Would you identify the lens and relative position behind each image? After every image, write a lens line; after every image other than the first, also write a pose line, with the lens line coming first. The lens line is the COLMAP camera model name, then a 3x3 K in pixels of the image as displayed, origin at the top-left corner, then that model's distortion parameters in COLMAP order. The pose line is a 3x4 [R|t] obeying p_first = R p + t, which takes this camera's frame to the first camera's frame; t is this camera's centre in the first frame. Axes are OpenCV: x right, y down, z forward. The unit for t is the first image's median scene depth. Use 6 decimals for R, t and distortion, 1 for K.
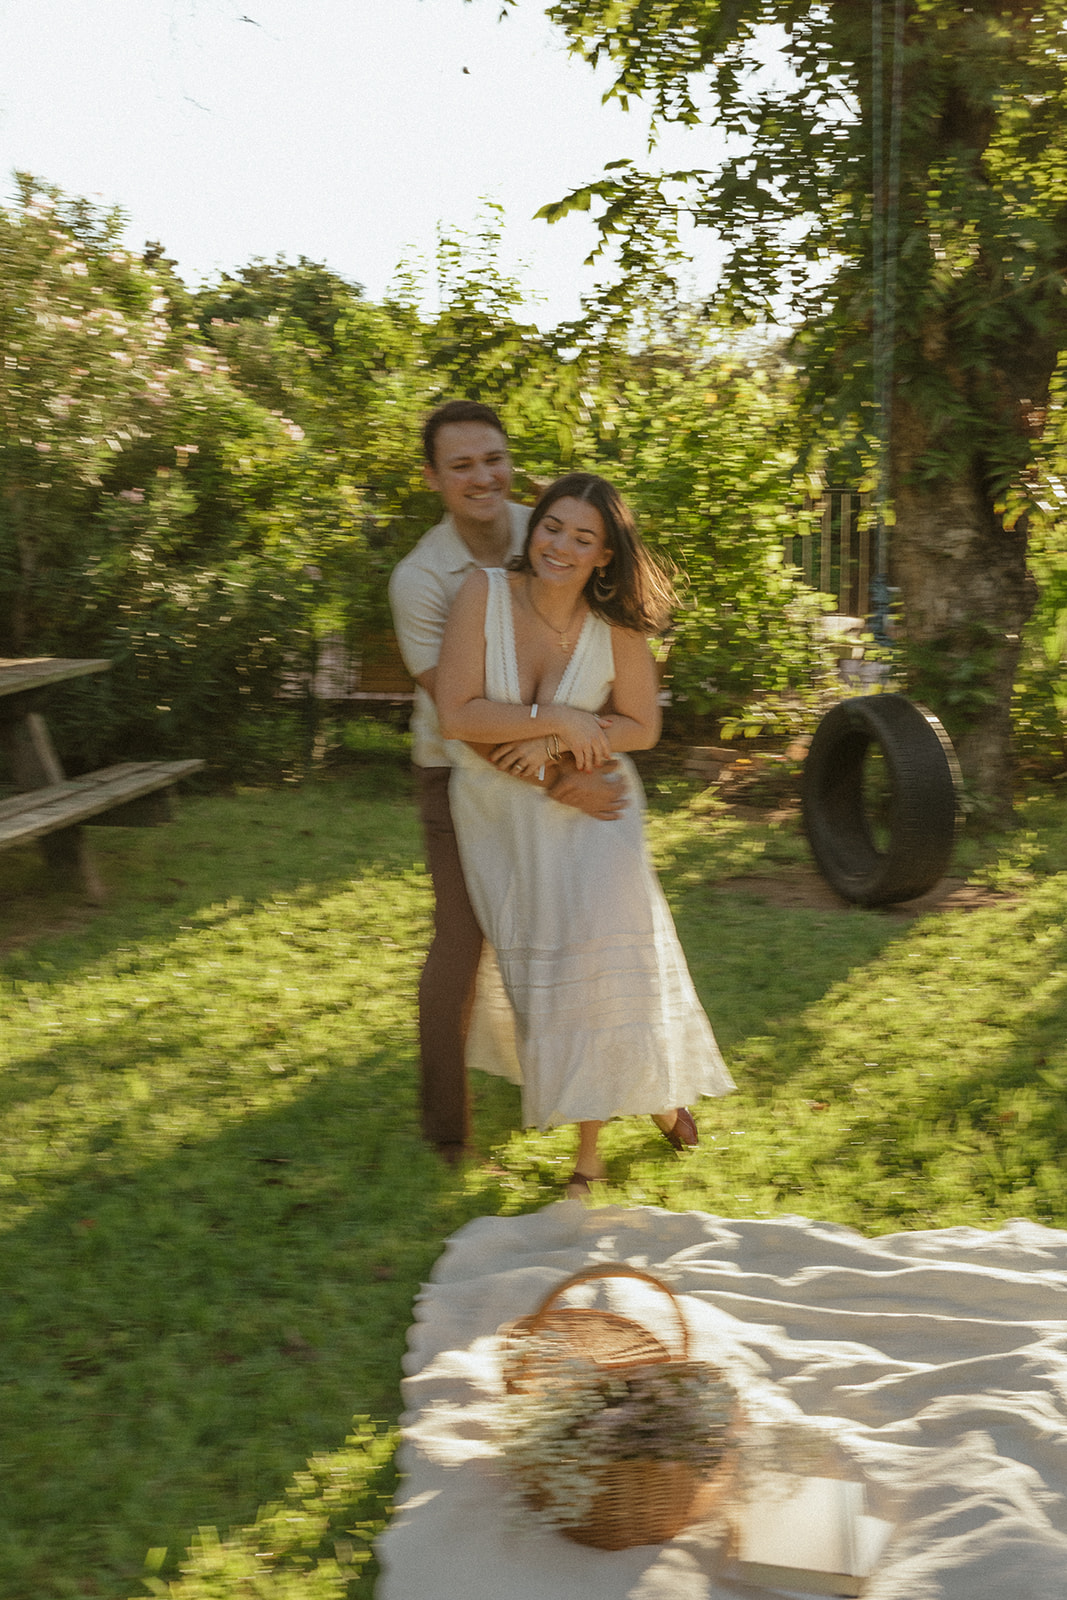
lens RADIAL K [[2067.2, 0, 640.0], [0, 2067.2, 626.4], [0, 0, 1]] dist [-0.000176, -0.010538]
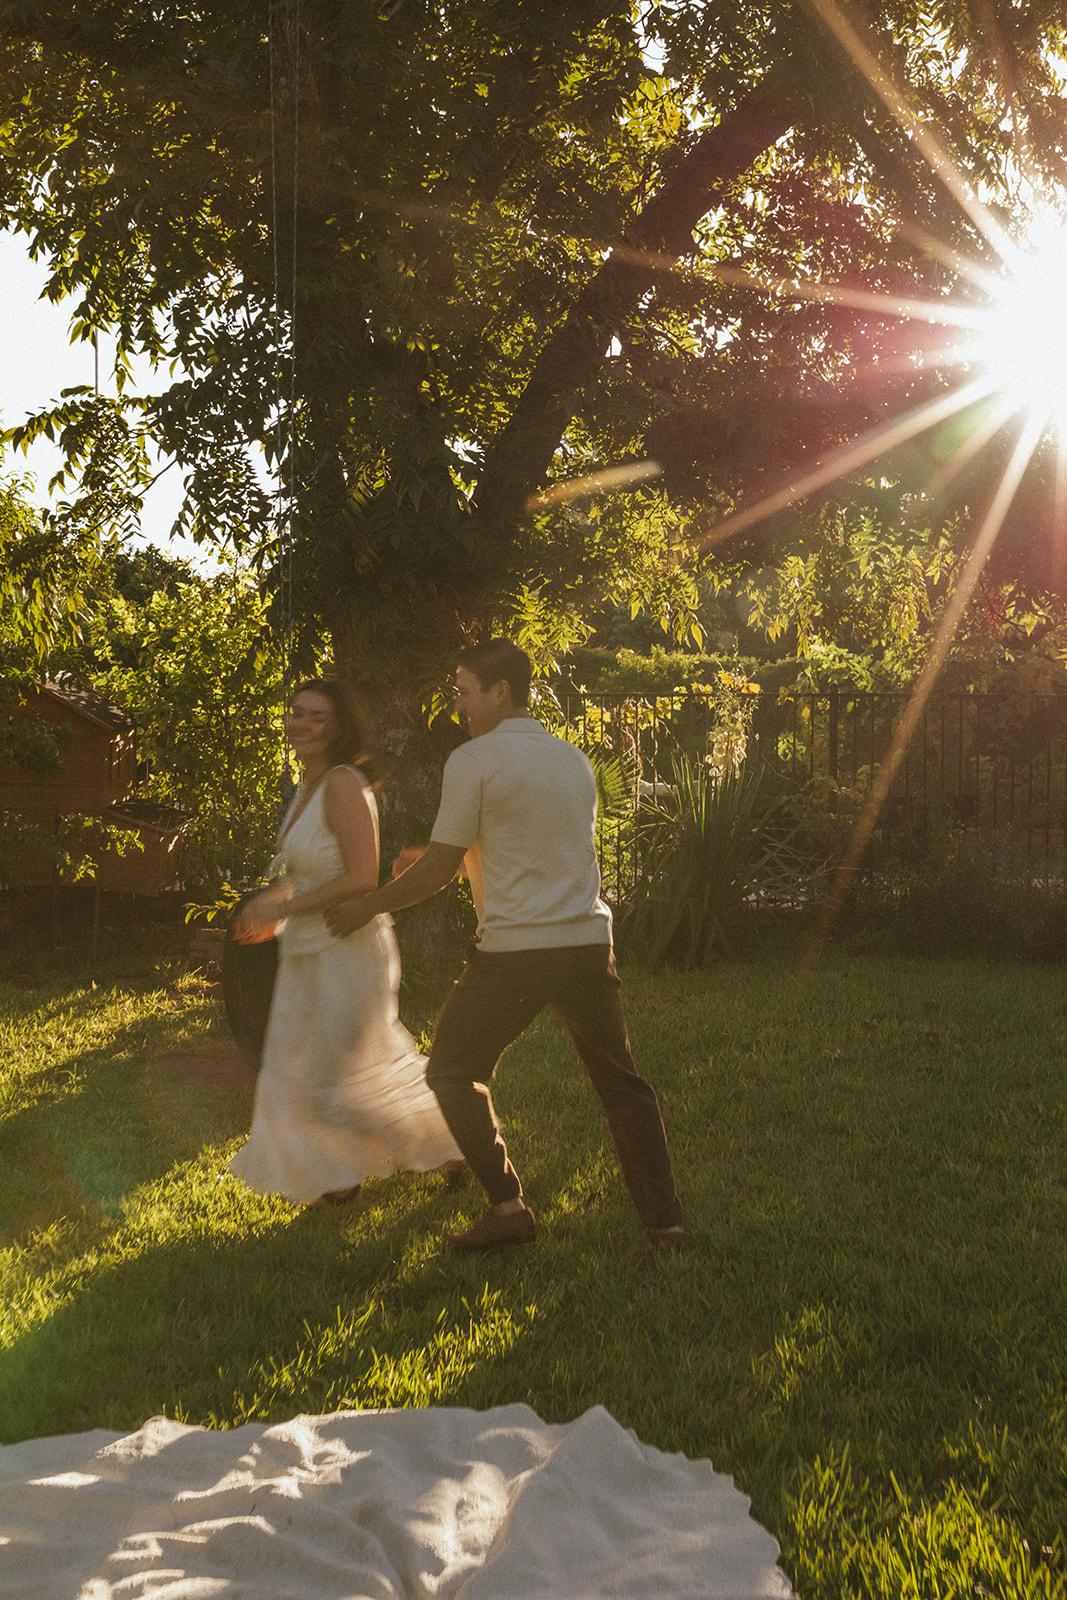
lens RADIAL K [[1788.9, 0, 533.5], [0, 1788.9, 800.0], [0, 0, 1]] dist [0.003435, 0.006752]
pose [[0.994152, -0.010293, 0.107498, 0.119941], [0.011015, 0.999921, -0.006124, -0.002528], [-0.107426, 0.007272, 0.994186, 0.050546]]
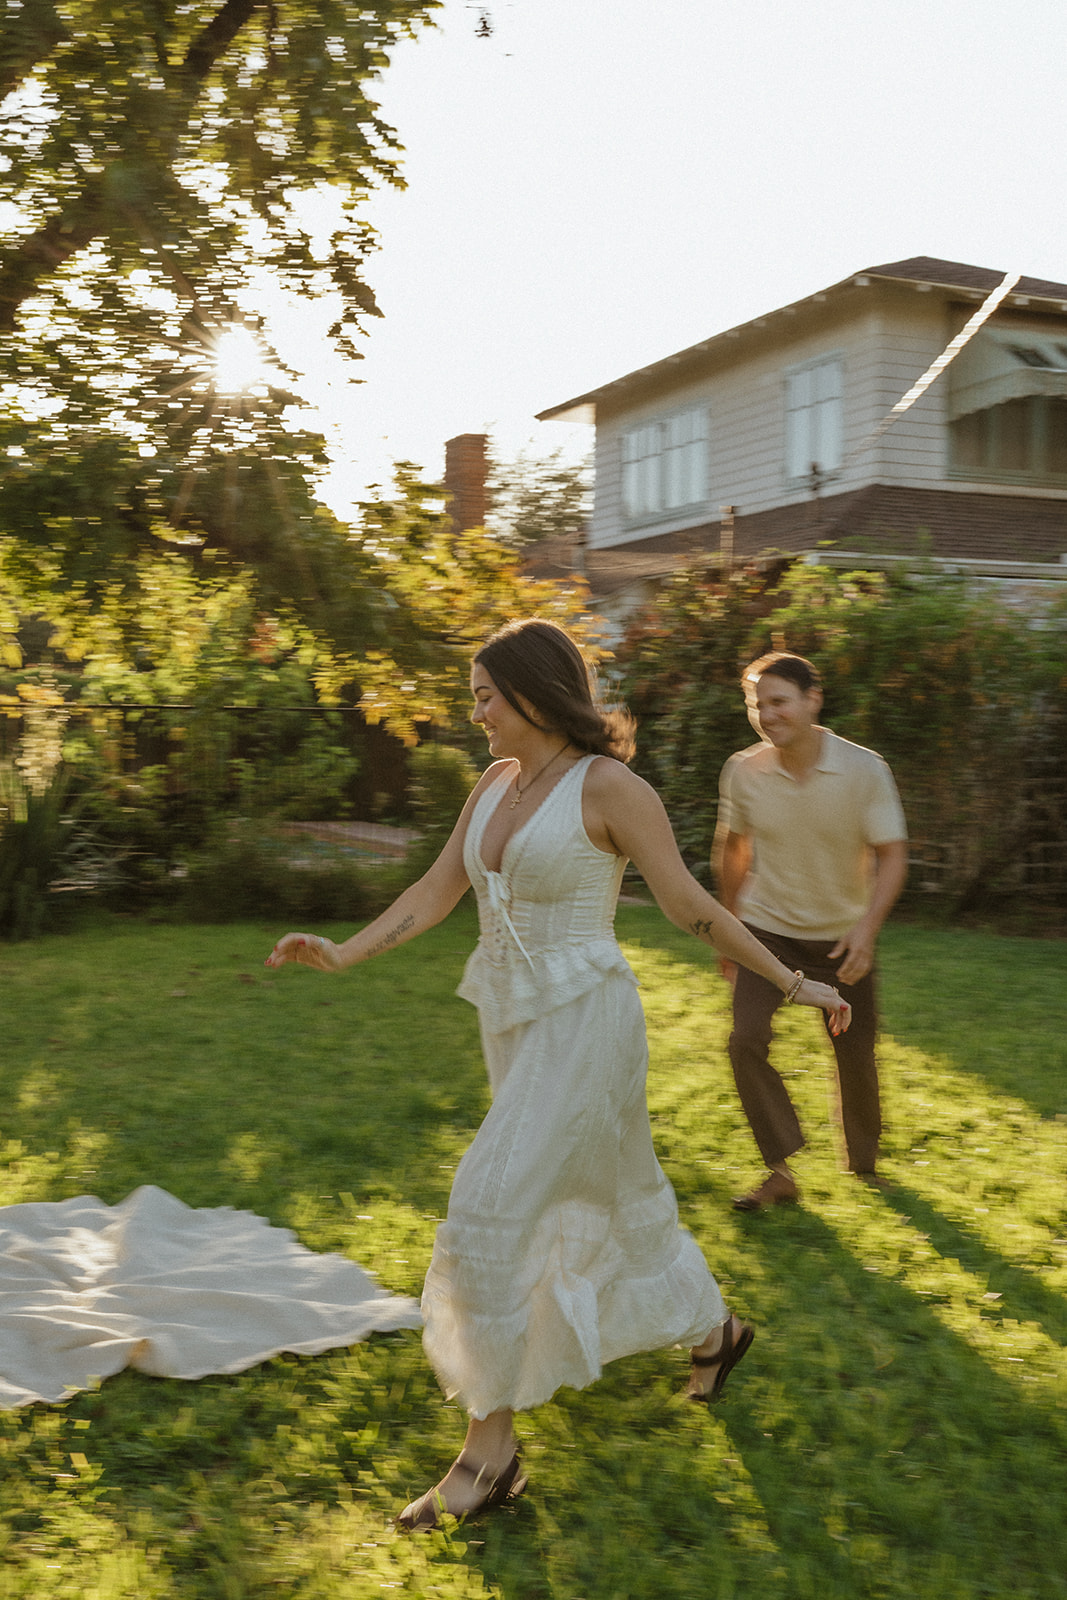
lens RADIAL K [[1739.0, 0, 499.1], [0, 1739.0, 803.5], [0, 0, 1]] dist [0.009167, 0.023244]
pose [[0.852785, -0.023207, 0.521746, -0.017925], [0.025610, 0.999669, 0.002605, 0.002060], [-0.521634, 0.011140, 0.853097, -0.107517]]
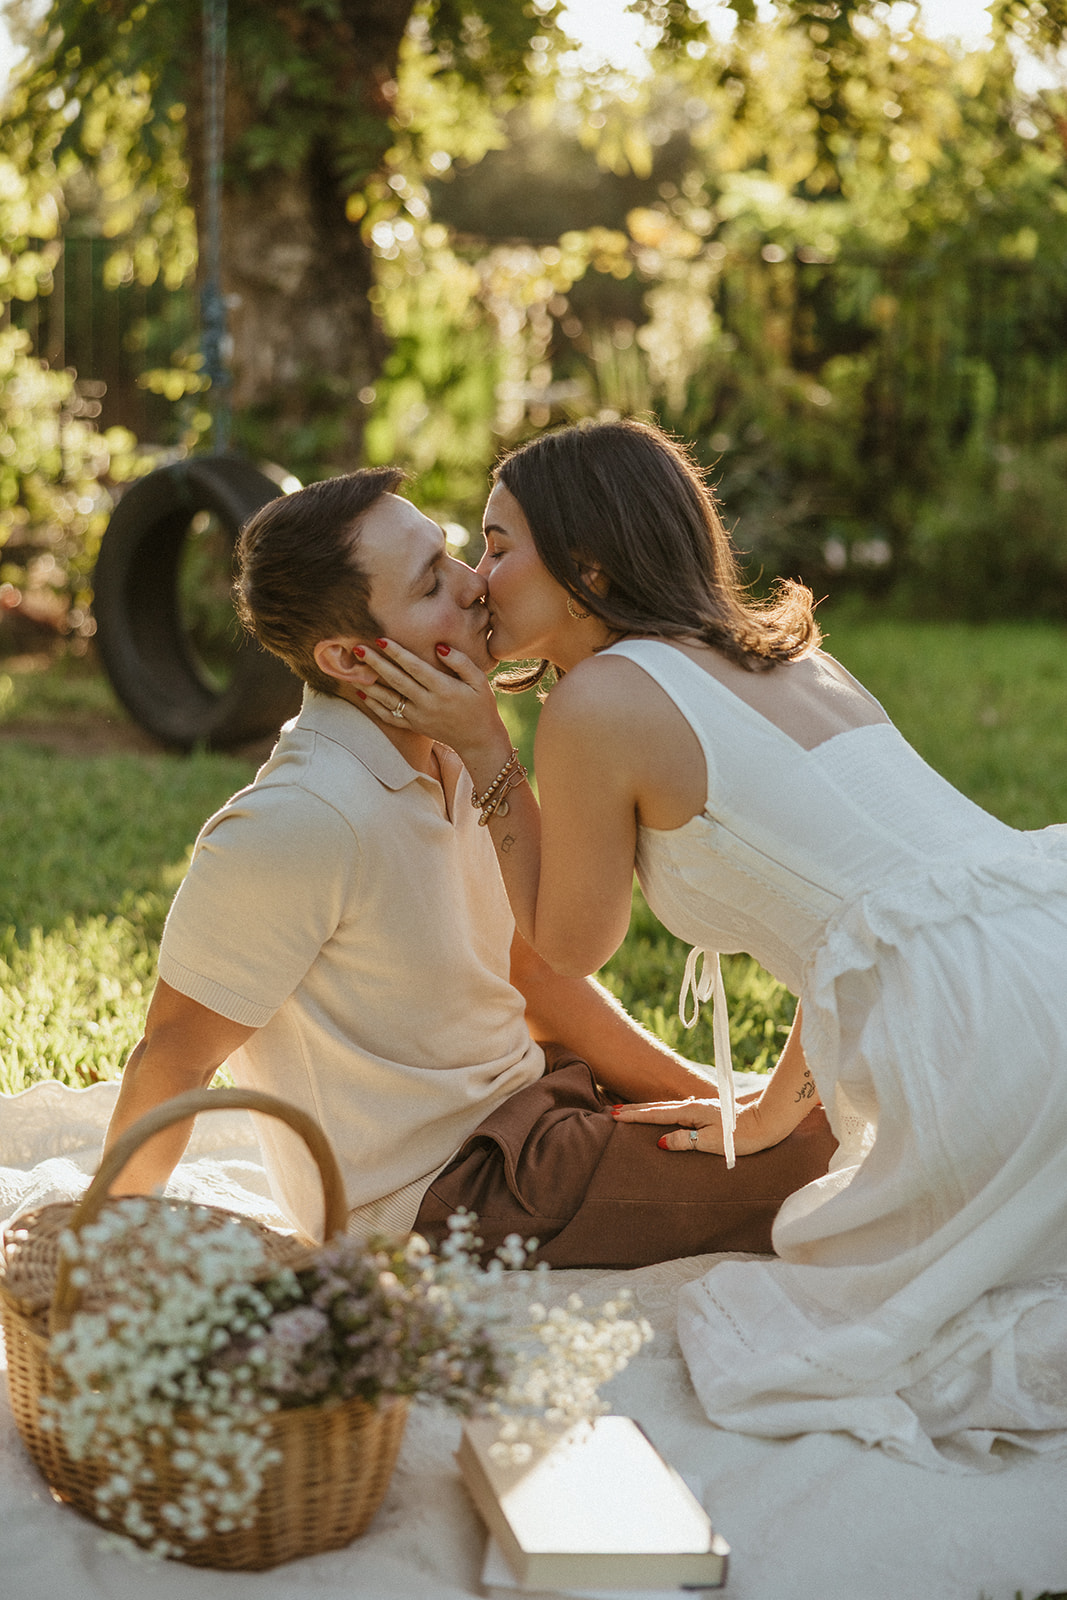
lens RADIAL K [[2601.8, 0, 533.5], [0, 2601.8, 800.0], [0, 0, 1]] dist [-0.006021, -0.010827]
pose [[0.950983, -0.029945, 0.307789, -0.047324], [-0.001323, 0.994897, 0.100882, 0.050958], [-0.309239, -0.096345, 0.946091, 0.100055]]
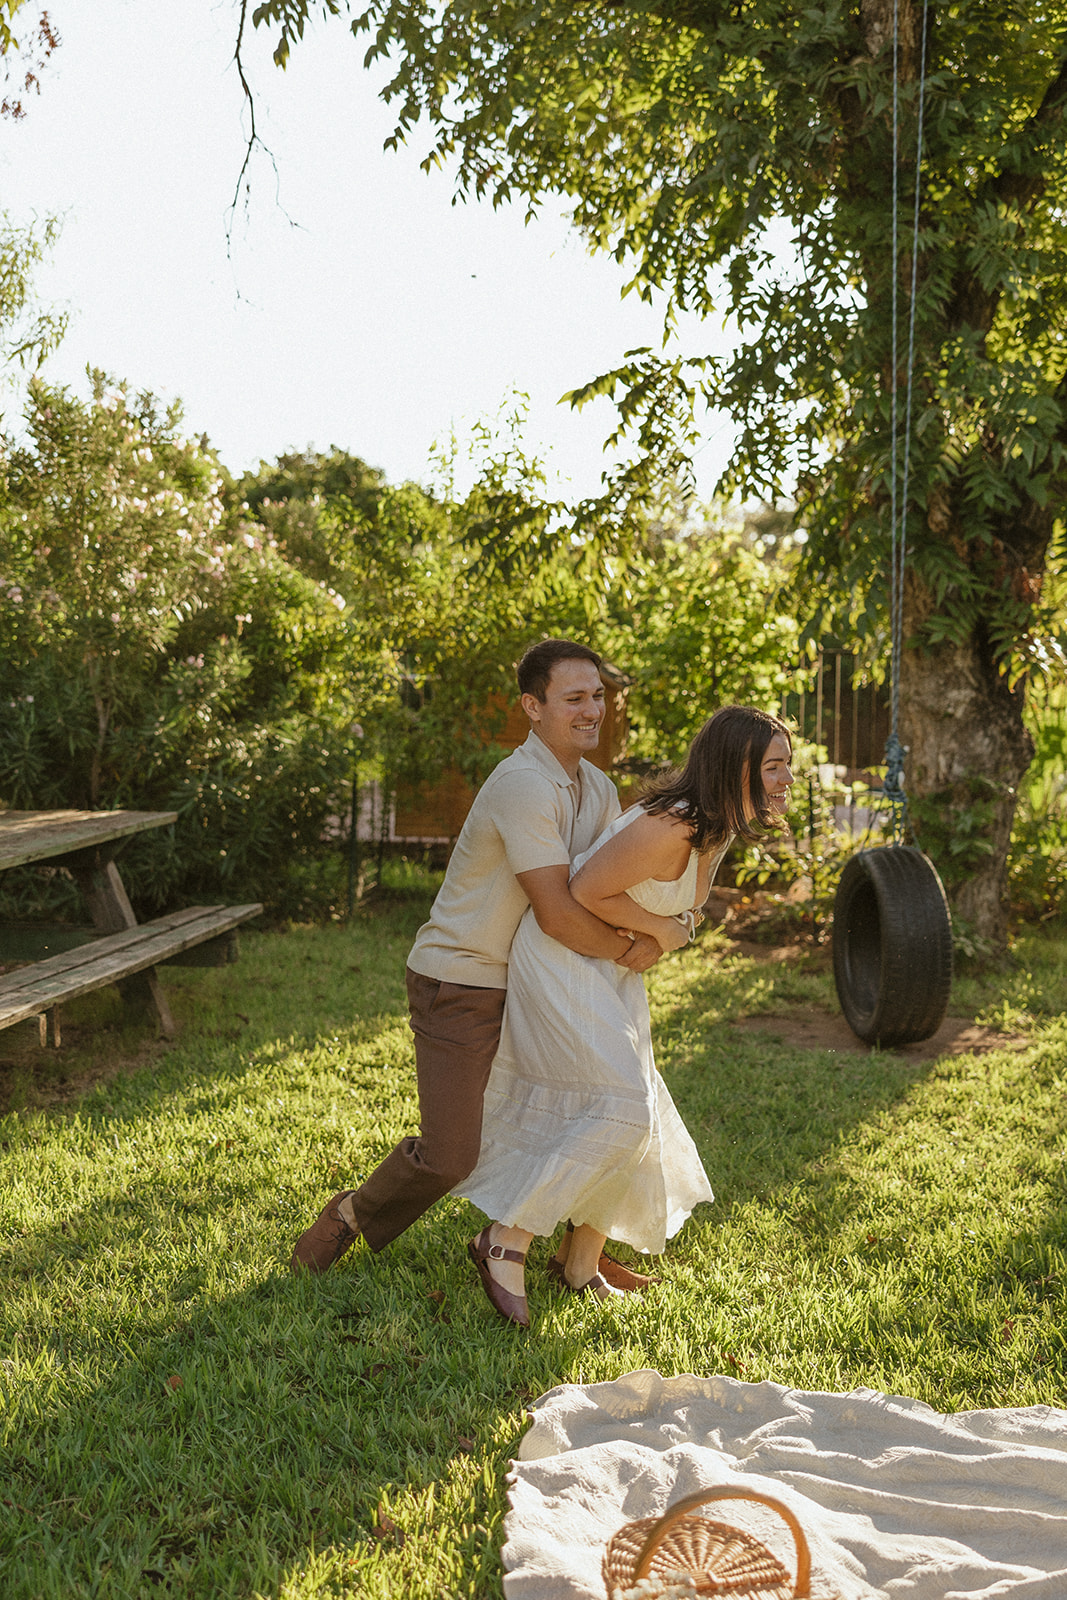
lens RADIAL K [[1795.8, 0, 495.9], [0, 1795.8, 802.6], [0, 0, 1]] dist [0.018454, -0.025240]
pose [[0.997692, 0.001254, -0.067890, -0.020979], [0.000156, 0.999784, 0.020763, -0.007789], [0.067901, -0.020725, 0.997477, 0.054944]]
